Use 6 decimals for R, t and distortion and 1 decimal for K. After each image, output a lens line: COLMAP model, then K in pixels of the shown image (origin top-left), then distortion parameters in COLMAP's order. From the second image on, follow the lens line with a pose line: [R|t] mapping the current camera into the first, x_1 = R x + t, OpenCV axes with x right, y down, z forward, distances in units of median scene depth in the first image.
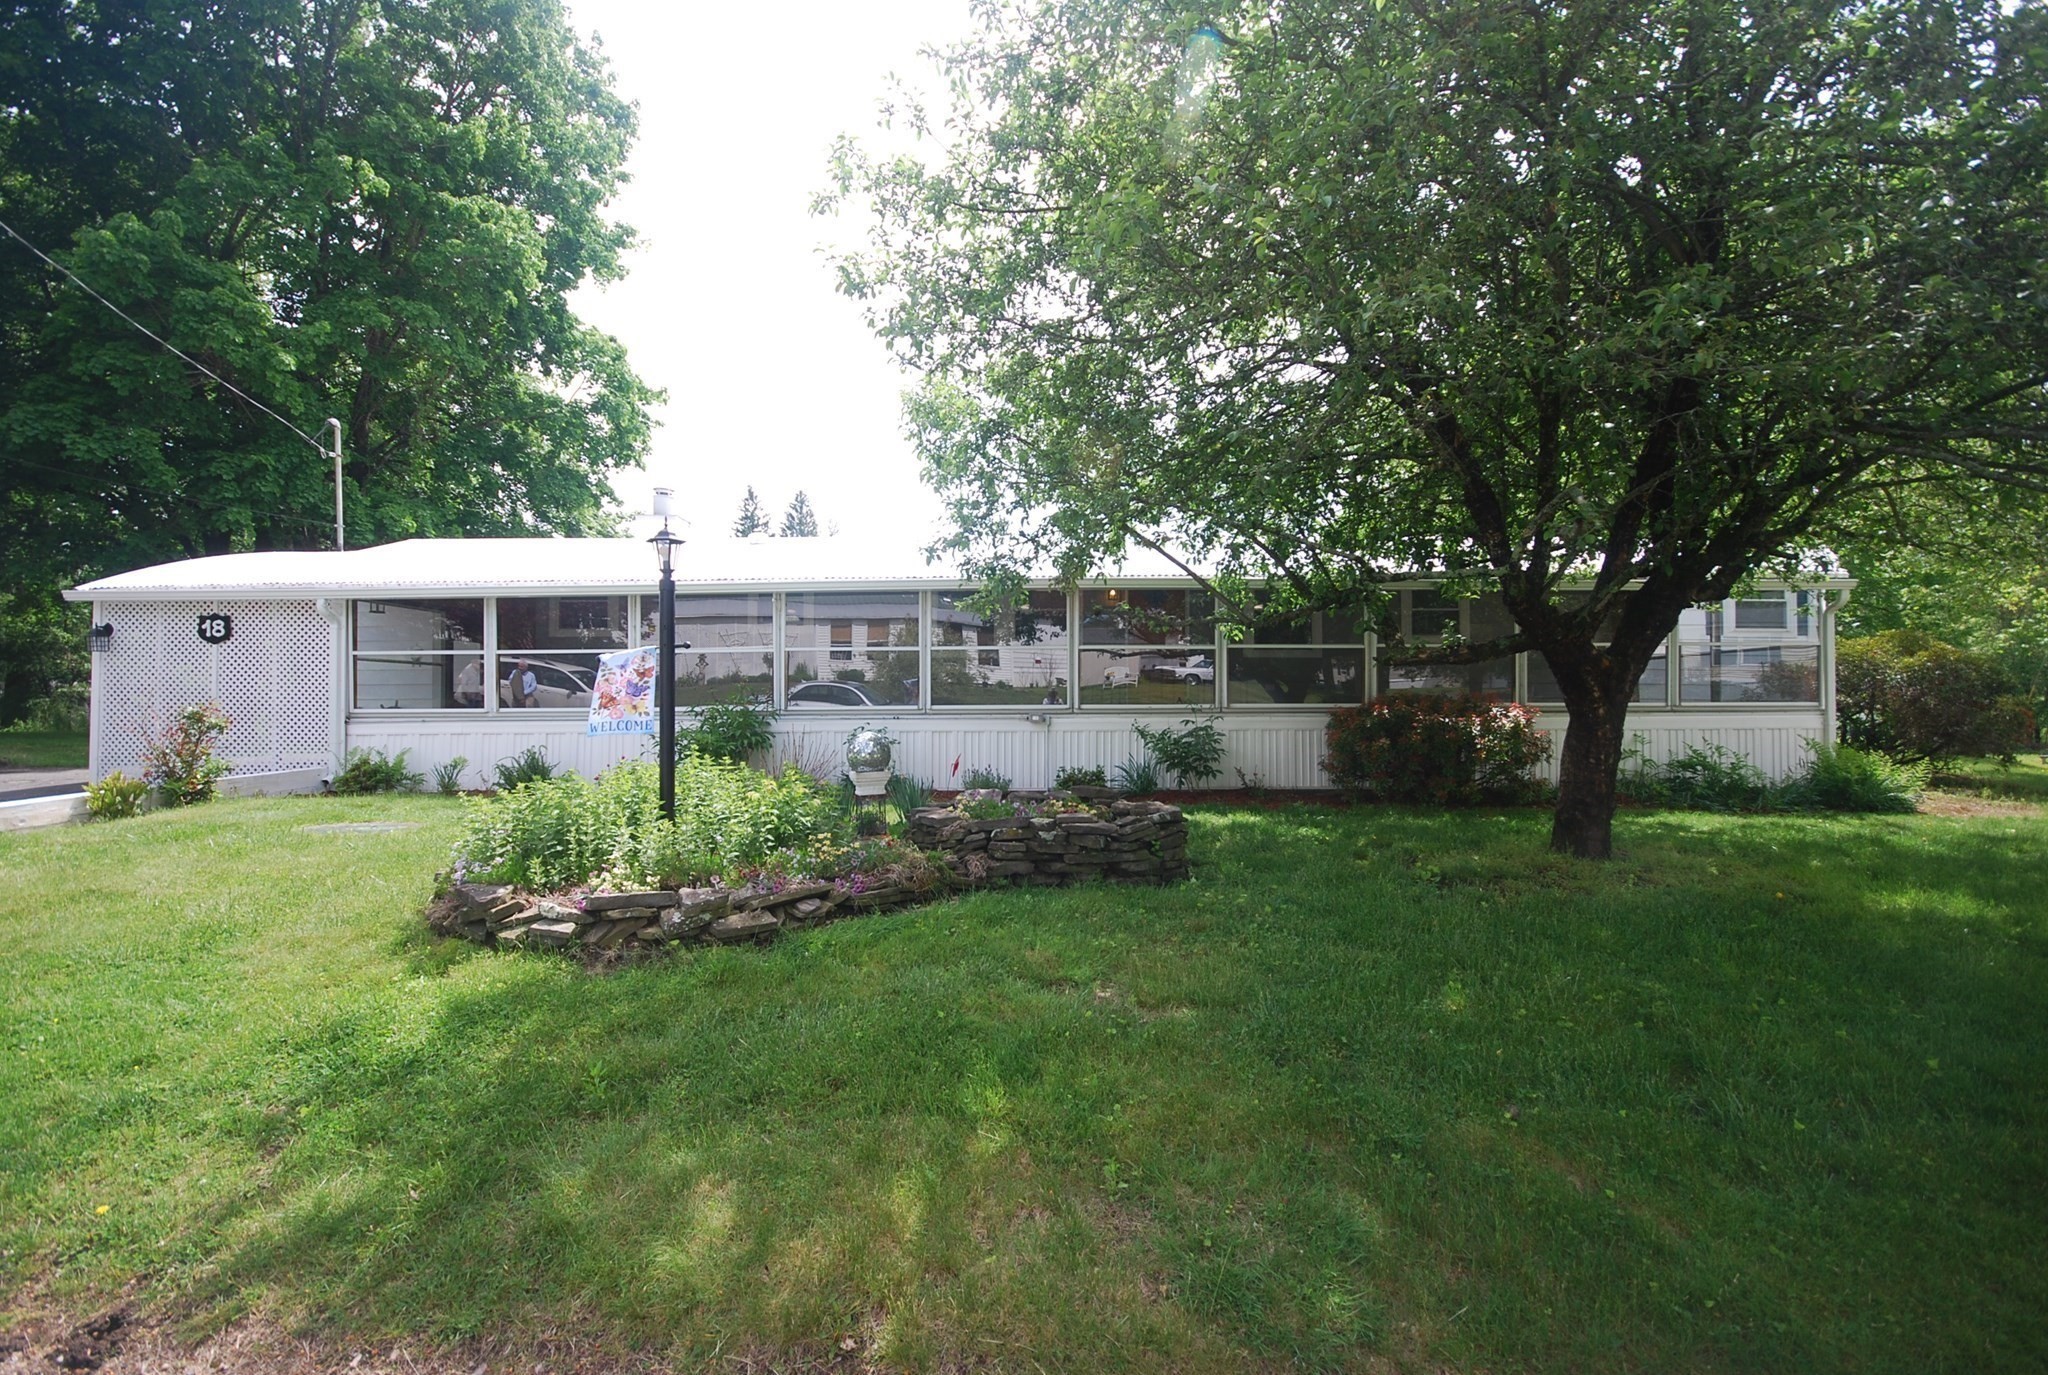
lens RADIAL K [[927.7, 0, 1023.7], [0, 927.7, 685.9], [0, 0, 1]] dist [-0.002638, -0.000021]
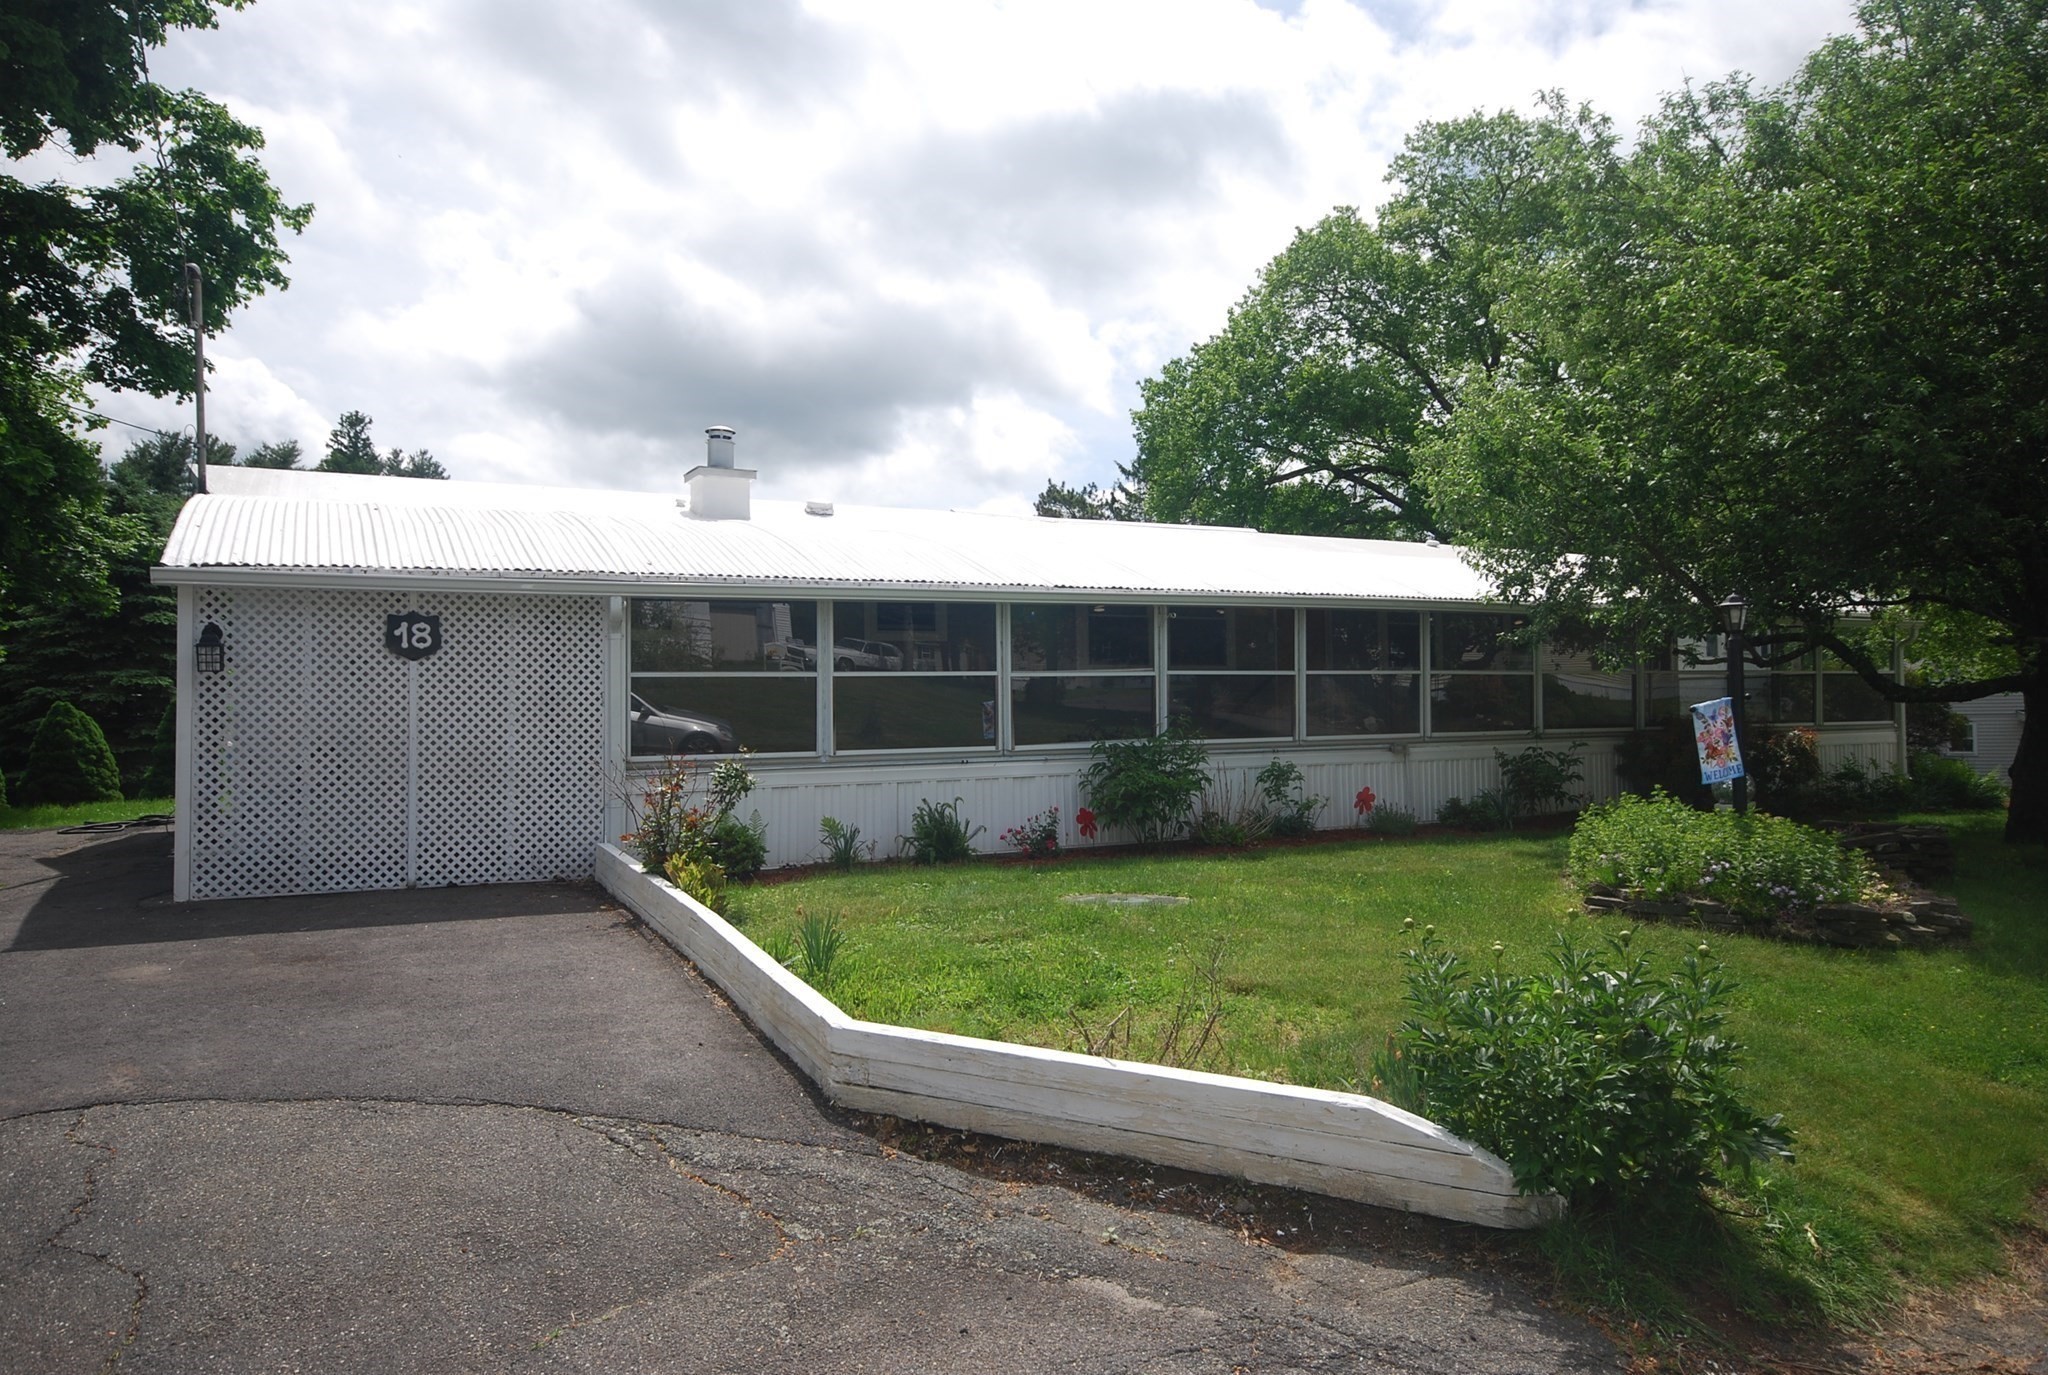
lens RADIAL K [[1427.9, 0, 1024.9], [0, 1427.9, 684.7], [0, 0, 1]] dist [0.007570, 0.000497]
pose [[0.887638, -0.001285, 0.460541, -0.954317], [0.015163, 0.999536, -0.026435, 0.004593], [-0.460293, 0.030448, 0.887245, -0.076353]]
